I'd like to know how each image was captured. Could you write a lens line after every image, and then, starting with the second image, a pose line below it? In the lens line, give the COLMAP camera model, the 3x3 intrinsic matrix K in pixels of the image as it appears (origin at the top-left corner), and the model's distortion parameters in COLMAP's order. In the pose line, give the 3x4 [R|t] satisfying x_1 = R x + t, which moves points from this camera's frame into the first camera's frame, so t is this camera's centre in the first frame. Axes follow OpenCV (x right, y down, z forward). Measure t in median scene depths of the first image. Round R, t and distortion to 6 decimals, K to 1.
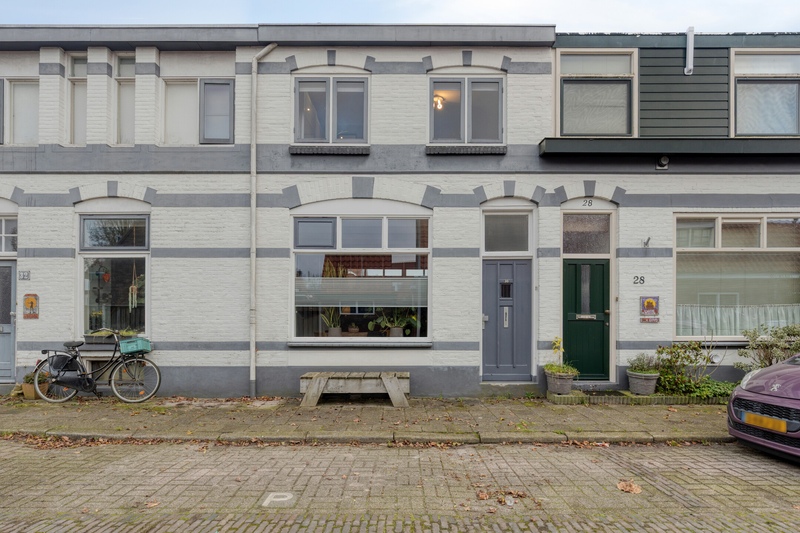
lens RADIAL K [[425.3, 0, 398.4], [0, 425.3, 321.8], [0, 0, 1]] dist [-0.001017, -0.000224]
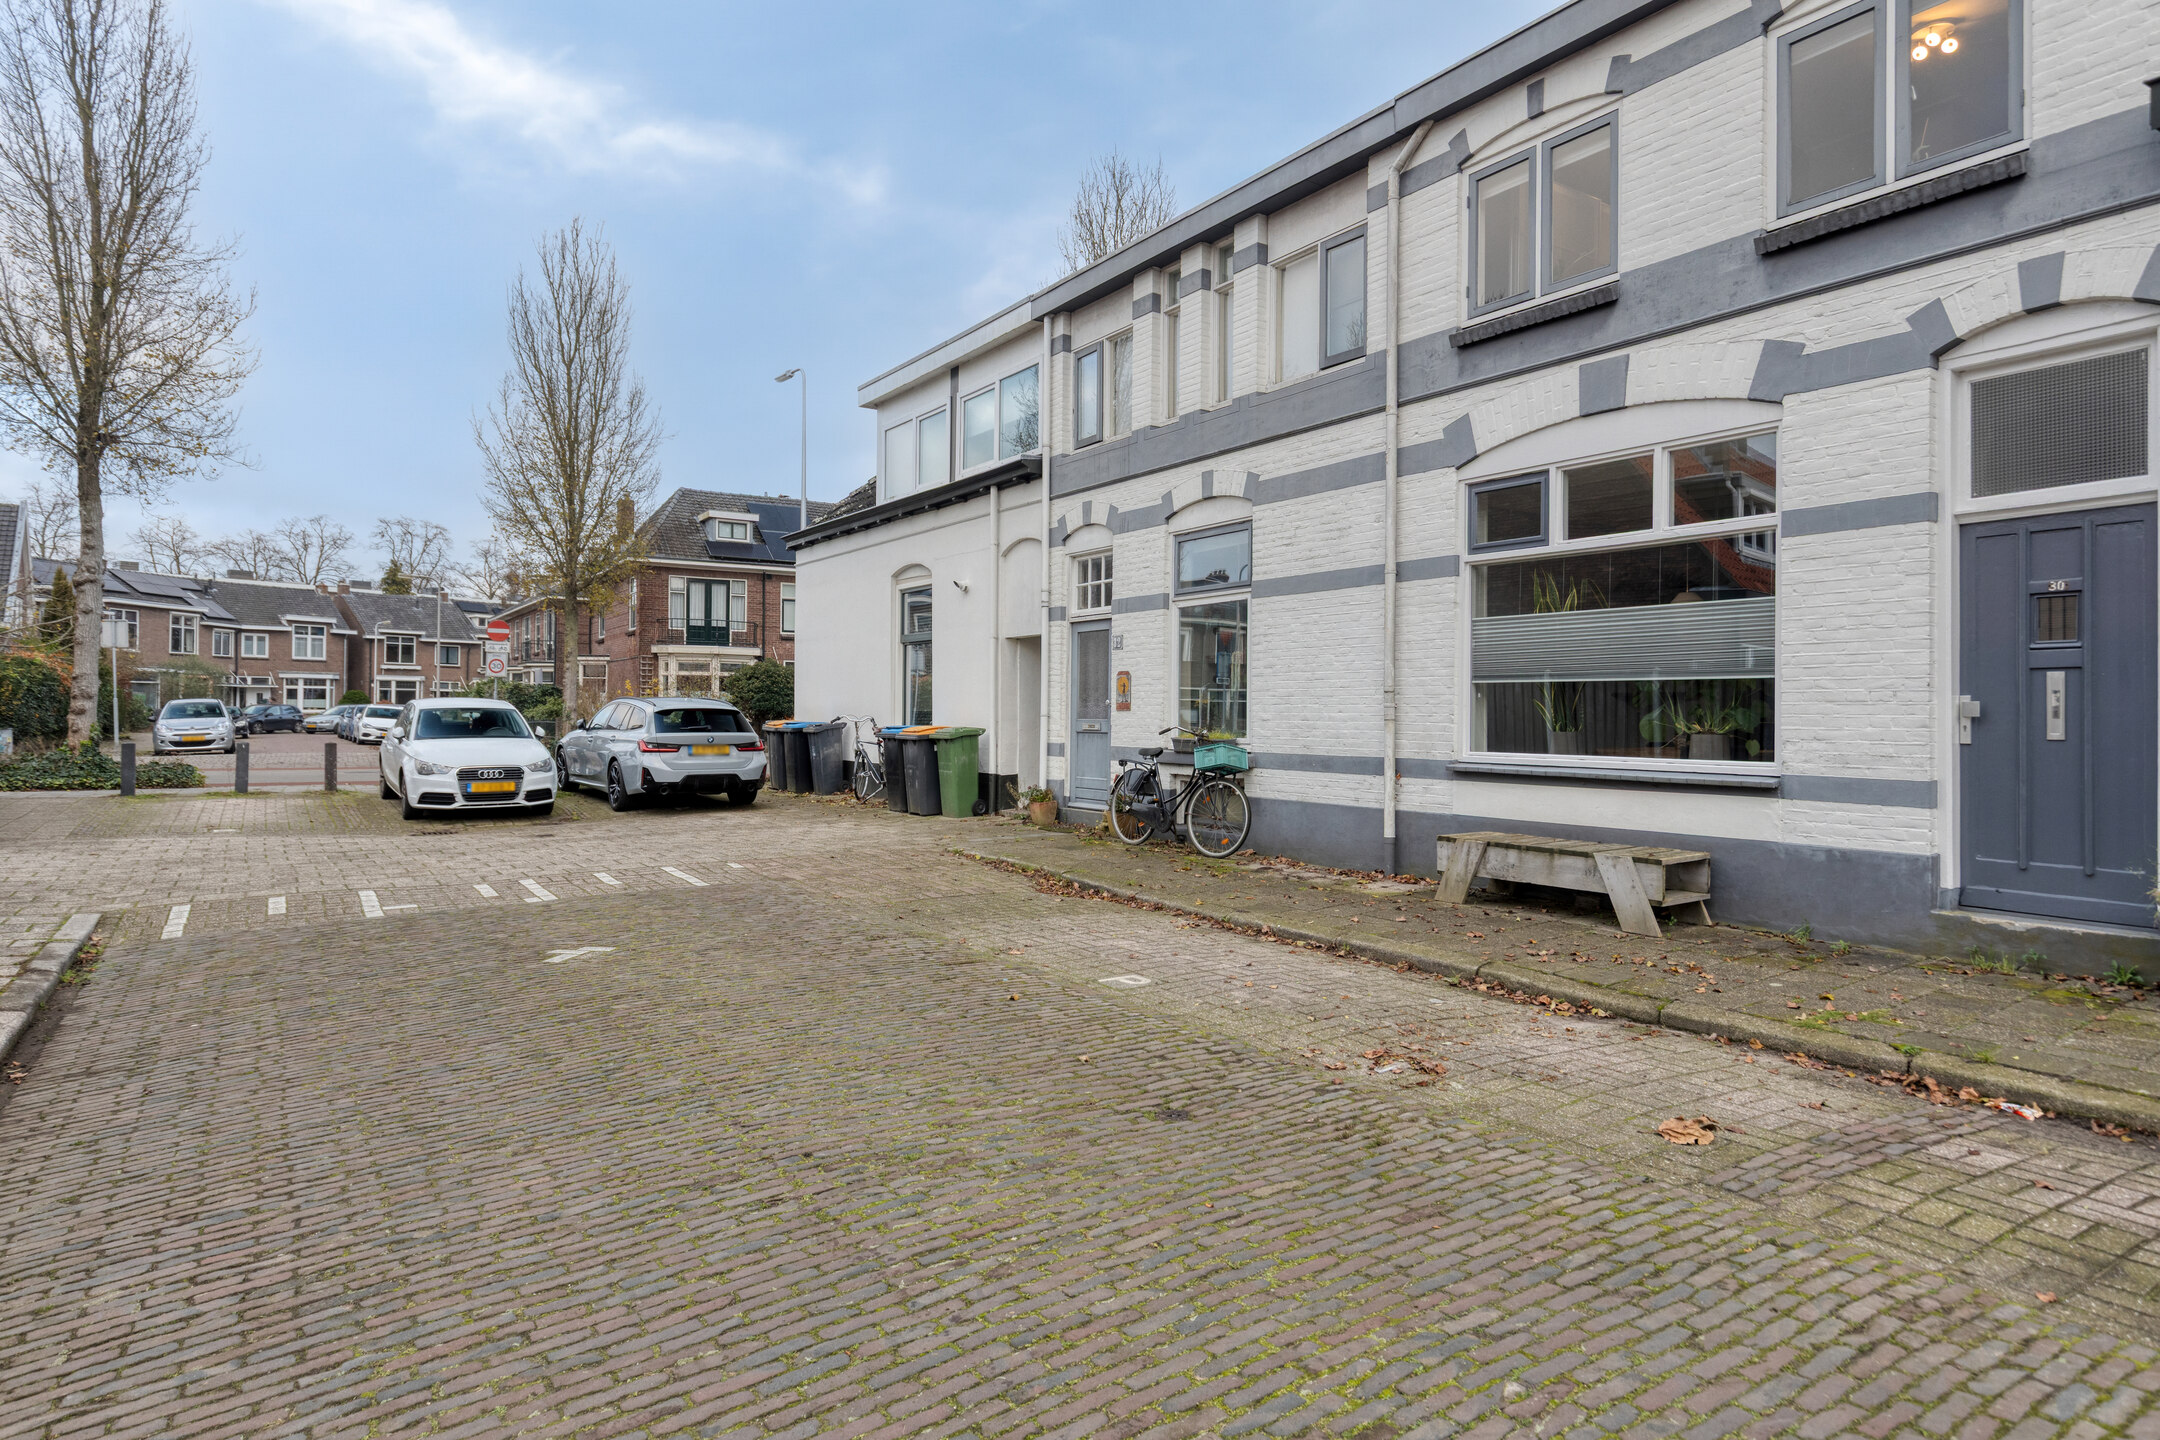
lens RADIAL K [[1214.8, 0, 1080.0], [0, 1214.8, 720.0], [0, 0, 1]] dist [-0.001937, 0.000489]
pose [[0.553646, 0.006455, -0.832727, 0.603075], [-0.009121, 0.999957, 0.001686, 0.004239], [0.832702, 0.006662, 0.553681, -0.051542]]
